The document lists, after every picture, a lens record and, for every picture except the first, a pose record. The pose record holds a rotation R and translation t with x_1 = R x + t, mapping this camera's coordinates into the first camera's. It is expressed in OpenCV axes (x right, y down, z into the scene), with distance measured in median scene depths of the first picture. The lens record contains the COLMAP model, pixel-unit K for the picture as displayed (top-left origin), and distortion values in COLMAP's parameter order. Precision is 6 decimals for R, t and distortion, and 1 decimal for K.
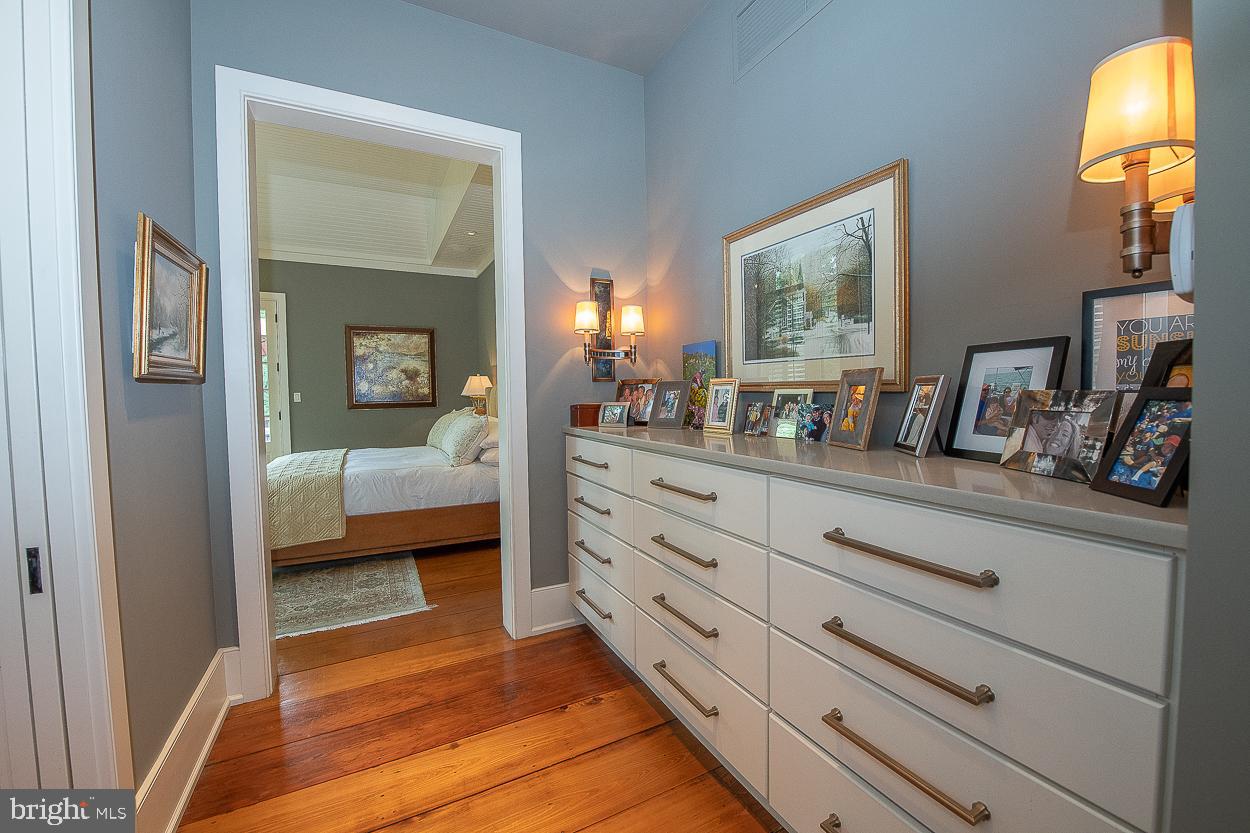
lens RADIAL K [[498.5, 0, 632.5], [0, 498.5, 411.5], [0, 0, 1]] dist [-0.017351, -0.000478]
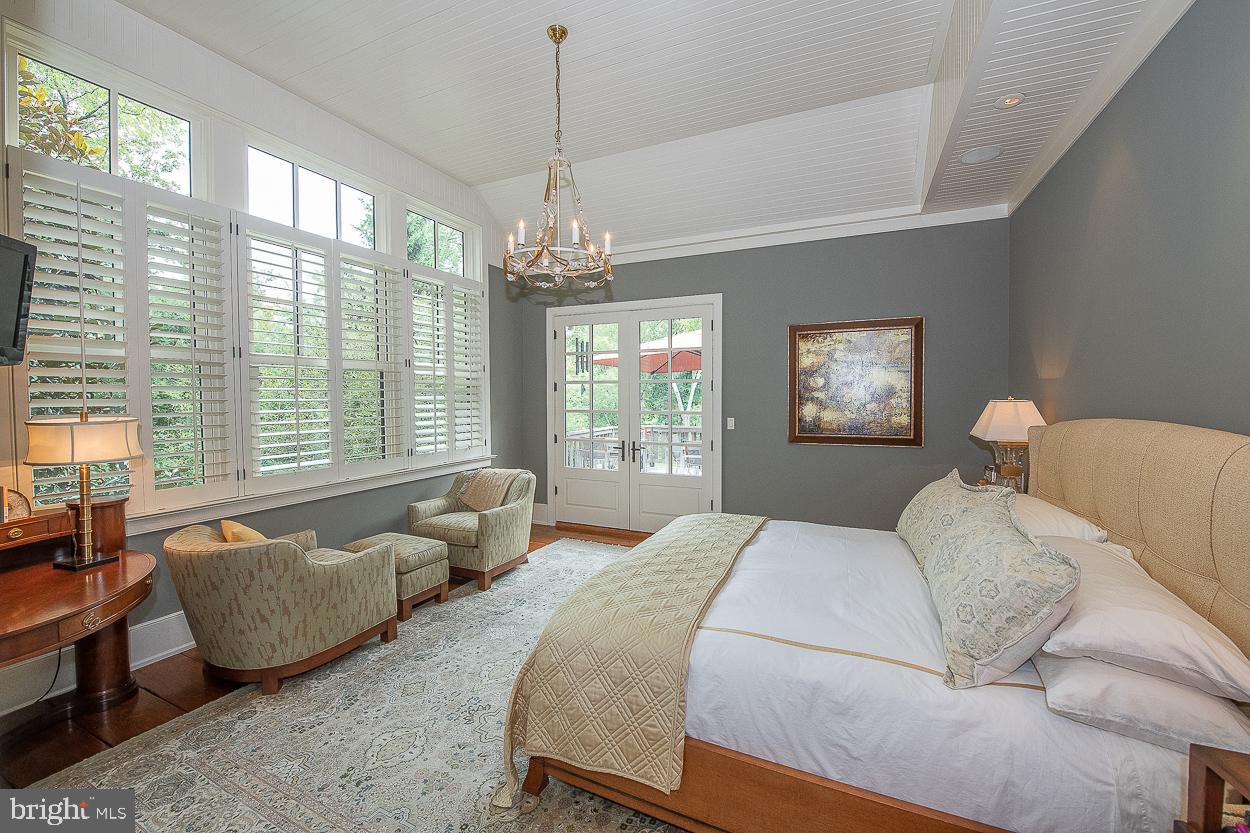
lens RADIAL K [[498.5, 0, 632.5], [0, 498.5, 411.5], [0, 0, 1]] dist [-0.017351, -0.000478]
pose [[0.611572, 0.034613, -0.790431, -0.143747], [-0.033809, 0.999273, 0.017599, -0.054196], [0.790466, 0.015961, 0.612298, 0.377068]]
